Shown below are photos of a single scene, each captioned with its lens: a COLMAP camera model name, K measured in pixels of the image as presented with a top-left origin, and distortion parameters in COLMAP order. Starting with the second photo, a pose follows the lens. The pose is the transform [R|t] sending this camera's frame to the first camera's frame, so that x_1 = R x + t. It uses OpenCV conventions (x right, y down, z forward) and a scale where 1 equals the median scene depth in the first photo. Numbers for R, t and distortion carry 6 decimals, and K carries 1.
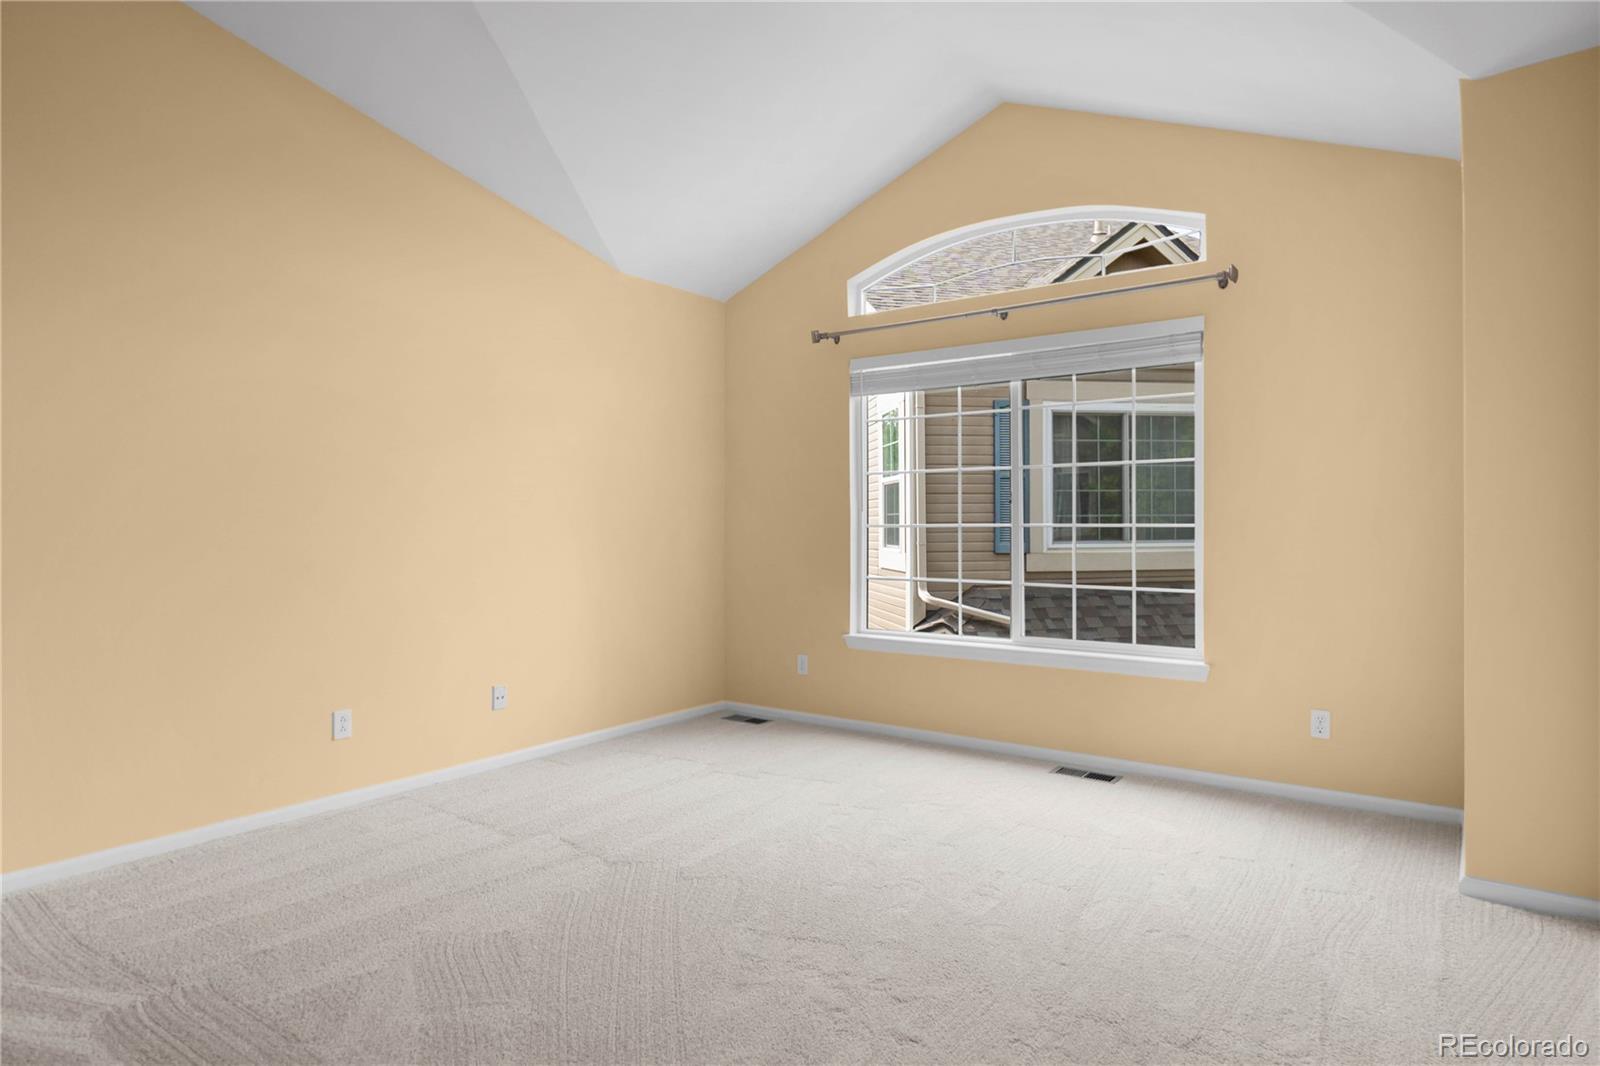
lens RADIAL K [[859.2, 0, 800.3], [0, 859.2, 516.2], [0, 0, 1]] dist [0.000947, 0.000350]
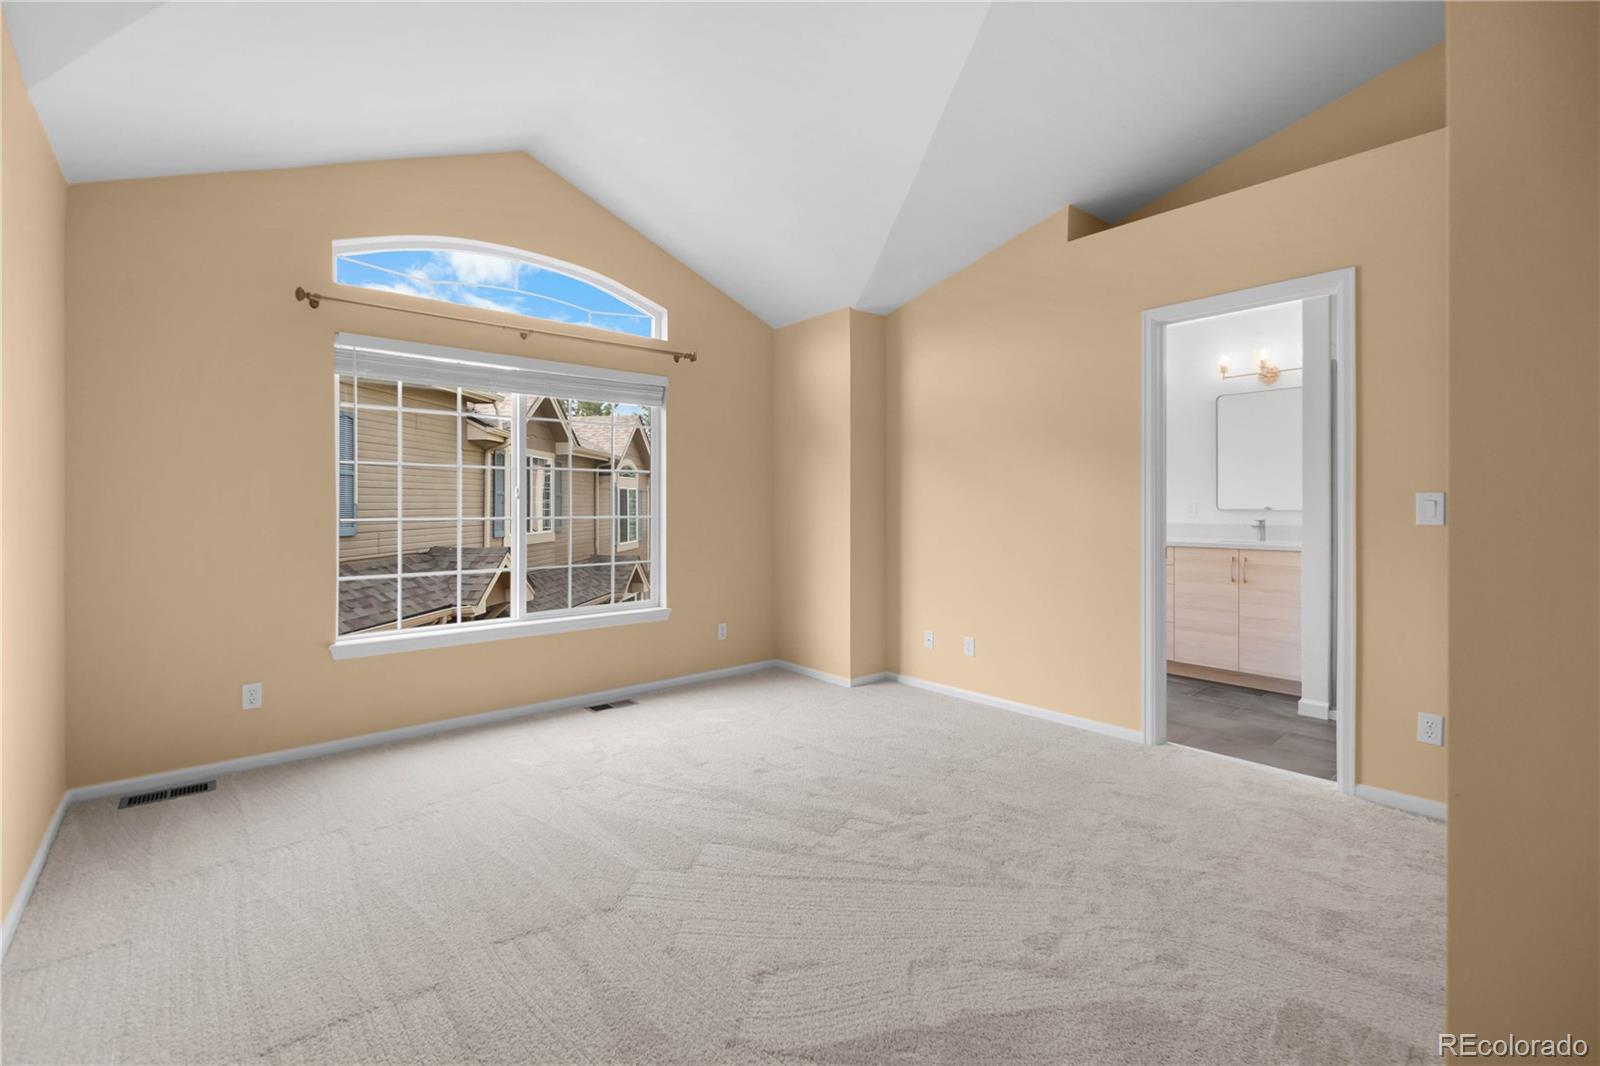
lens RADIAL K [[711.3, 0, 801.1], [0, 711.3, 505.1], [0, 0, 1]] dist [-0.001487, 0.000027]
pose [[0.249895, 0.009235, 0.968229, -0.585350], [0.000125, 0.999954, -0.009570, 0.003239], [-0.968273, 0.002512, 0.249882, 0.397008]]
